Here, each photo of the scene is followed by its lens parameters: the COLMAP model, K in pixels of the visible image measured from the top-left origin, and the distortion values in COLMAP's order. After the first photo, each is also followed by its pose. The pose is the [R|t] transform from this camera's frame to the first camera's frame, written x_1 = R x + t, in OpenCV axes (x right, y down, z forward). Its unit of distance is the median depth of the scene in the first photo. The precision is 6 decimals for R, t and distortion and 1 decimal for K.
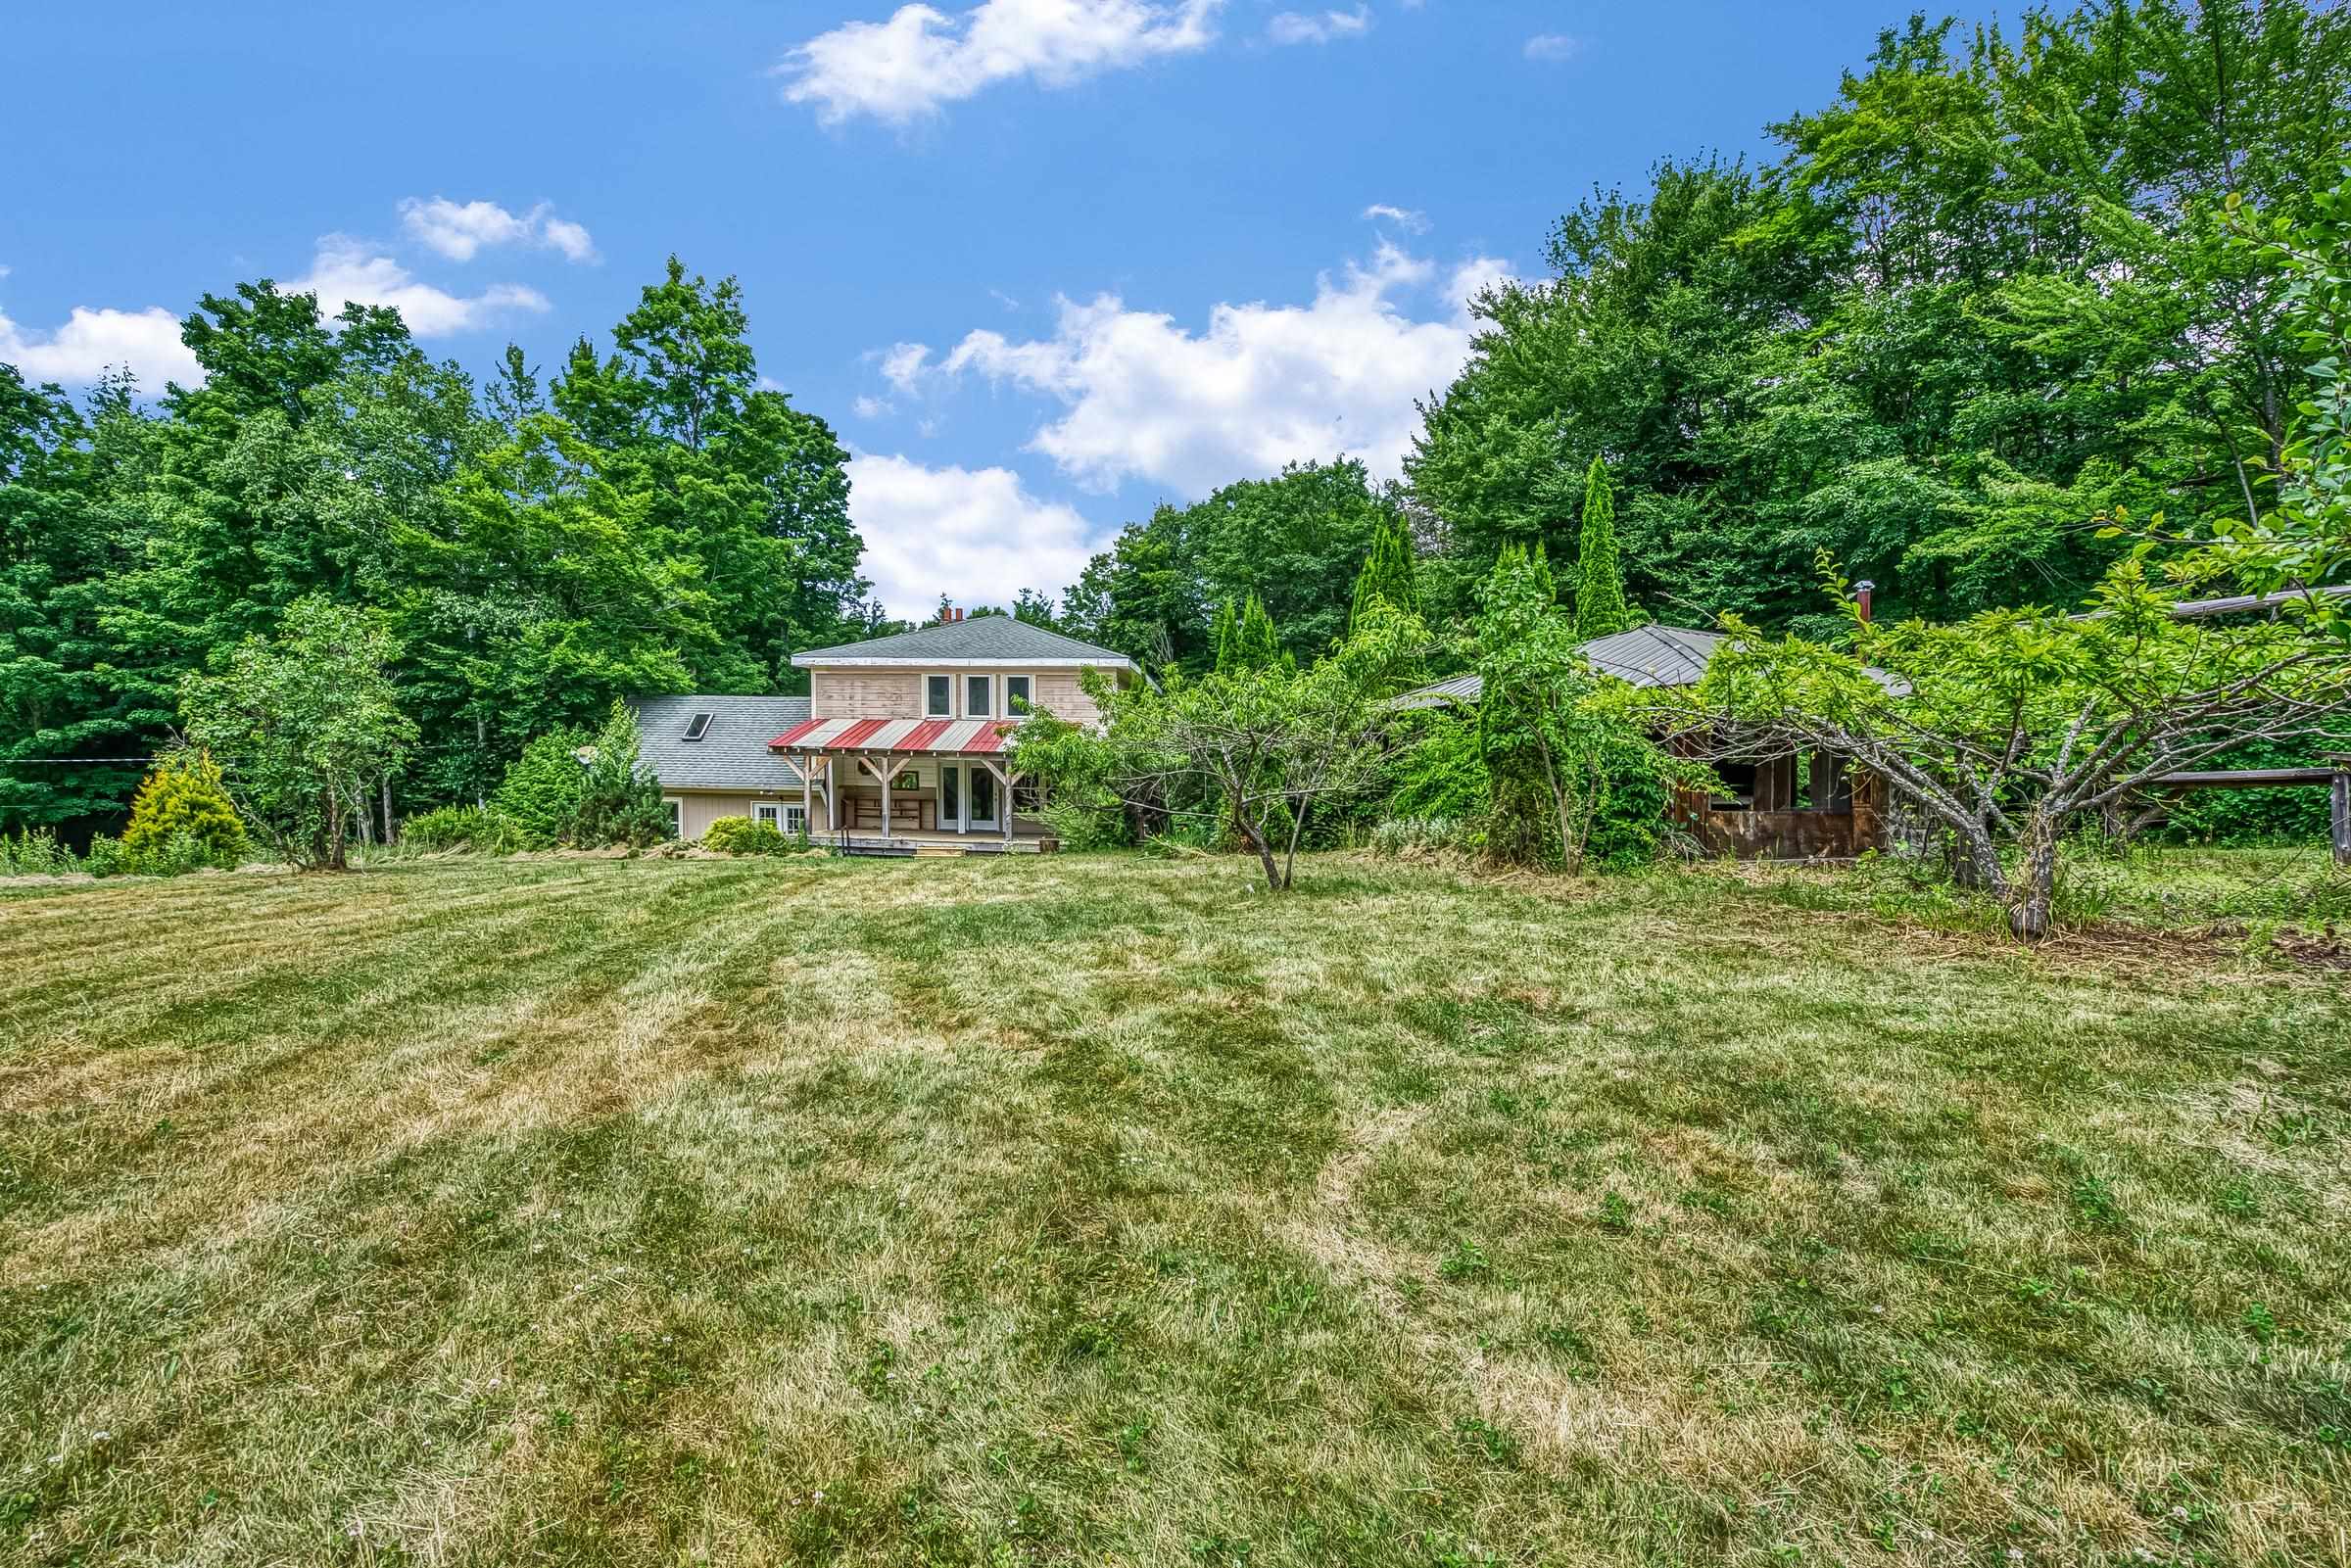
lens RADIAL K [[1075.5, 0, 1170.0], [0, 1075.5, 907.4], [0, 0, 1]] dist [-0.005488, 0.000414]
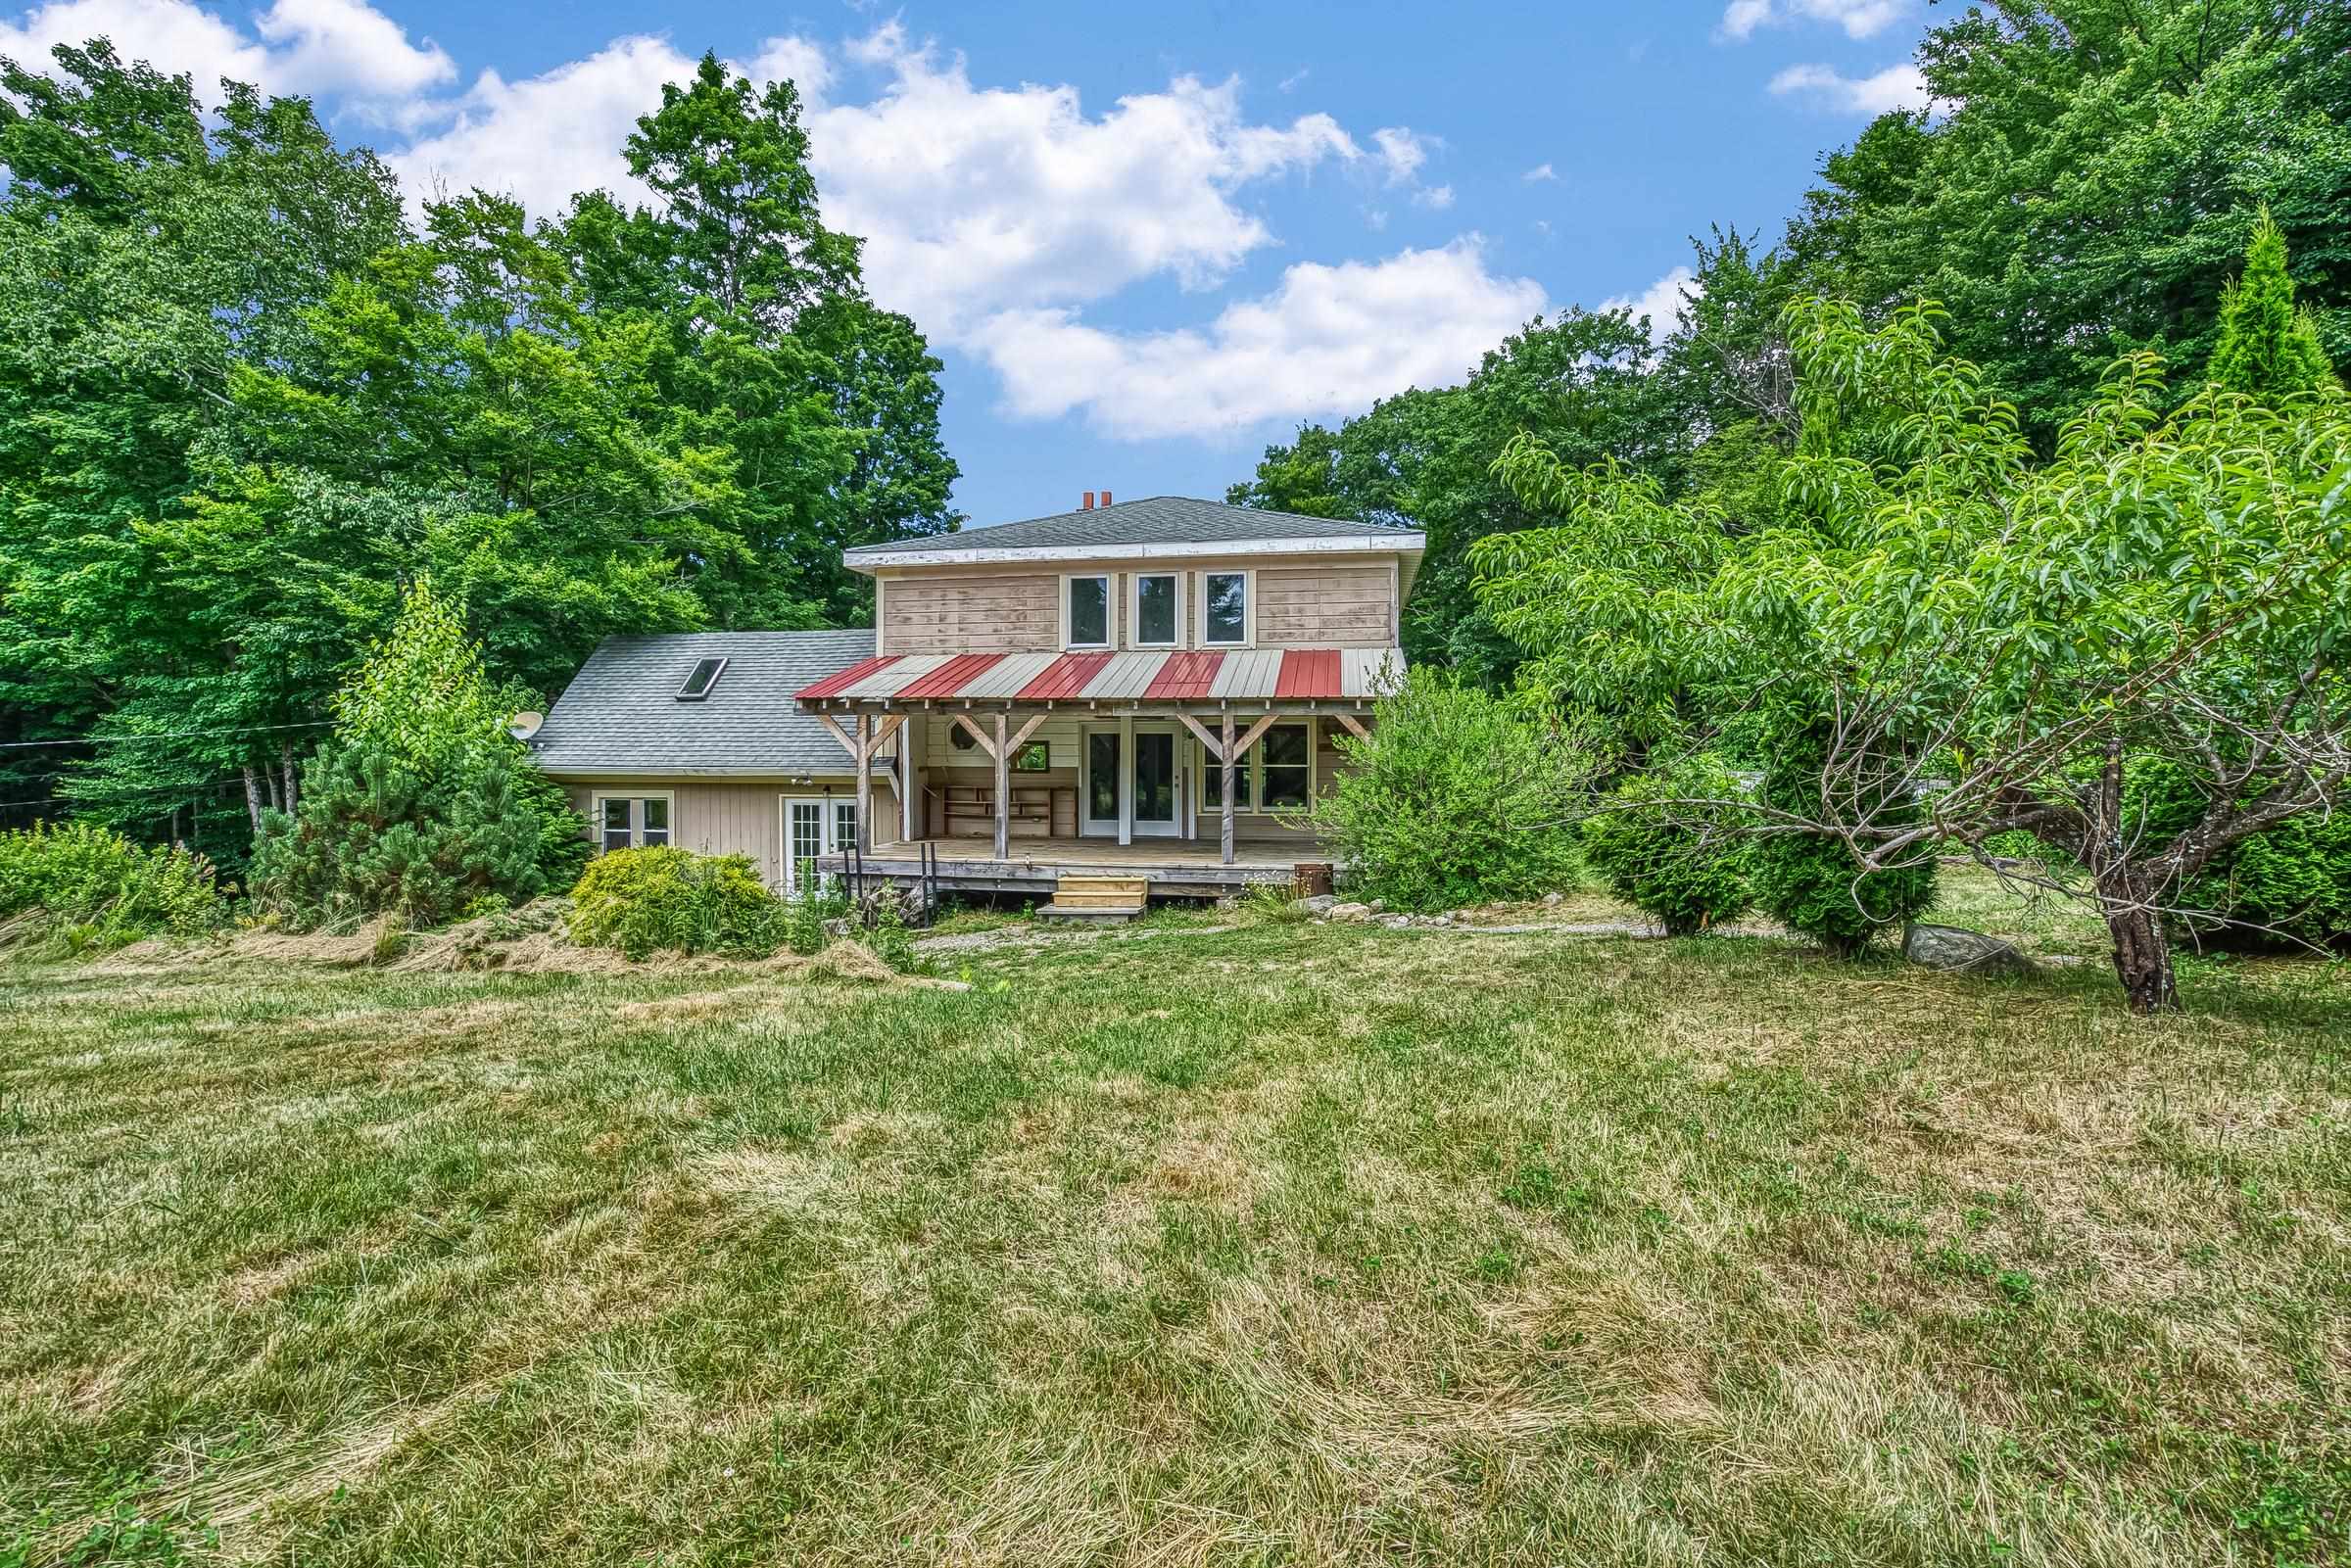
lens RADIAL K [[1075.5, 0, 1177.8], [0, 1075.5, 778.7], [0, 0, 1]] dist [-0.005488, 0.000414]
pose [[0.997595, -0.017284, -0.067124, -0.125716], [0.010613, 0.995081, -0.098495, -0.046653], [0.068496, 0.097545, 0.992871, 0.419974]]
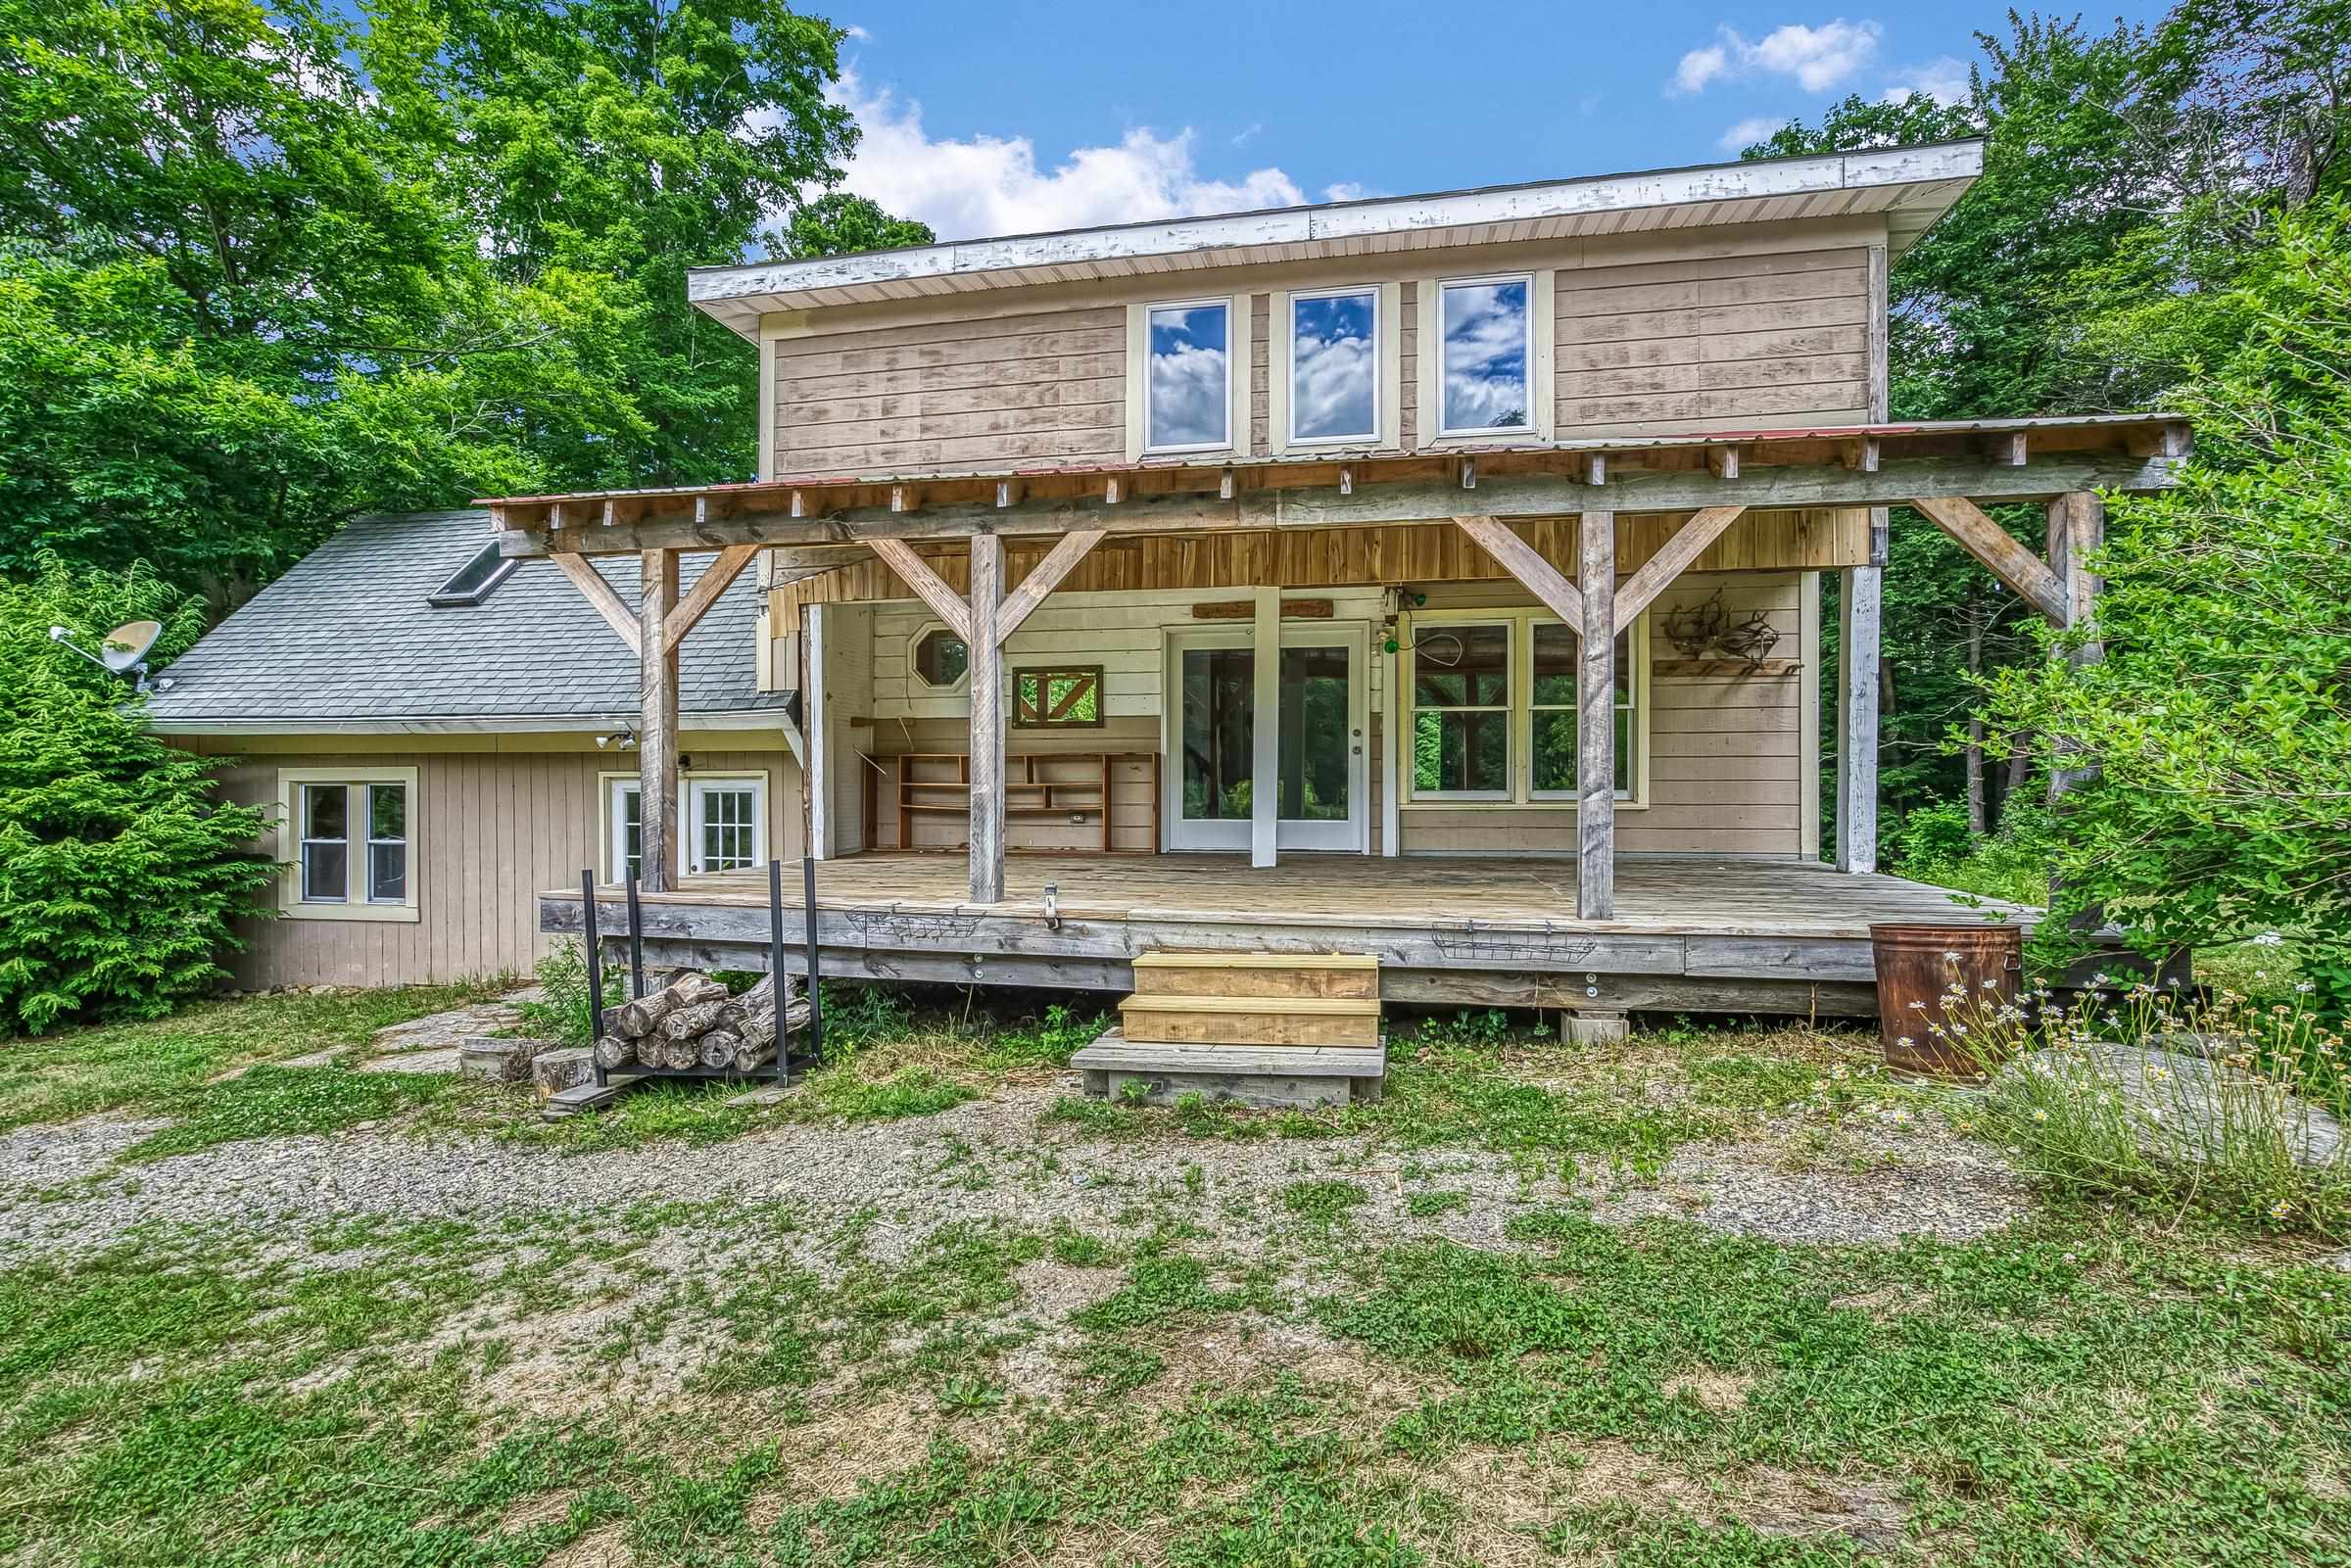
lens RADIAL K [[1075.5, 0, 1177.3], [0, 1075.5, 800.7], [0, 0, 1]] dist [-0.005488, 0.000414]
pose [[0.993716, -0.018547, -0.110385, -0.186188], [0.006970, 0.994515, -0.104357, -0.057381], [0.111715, 0.102932, 0.988395, 0.728050]]
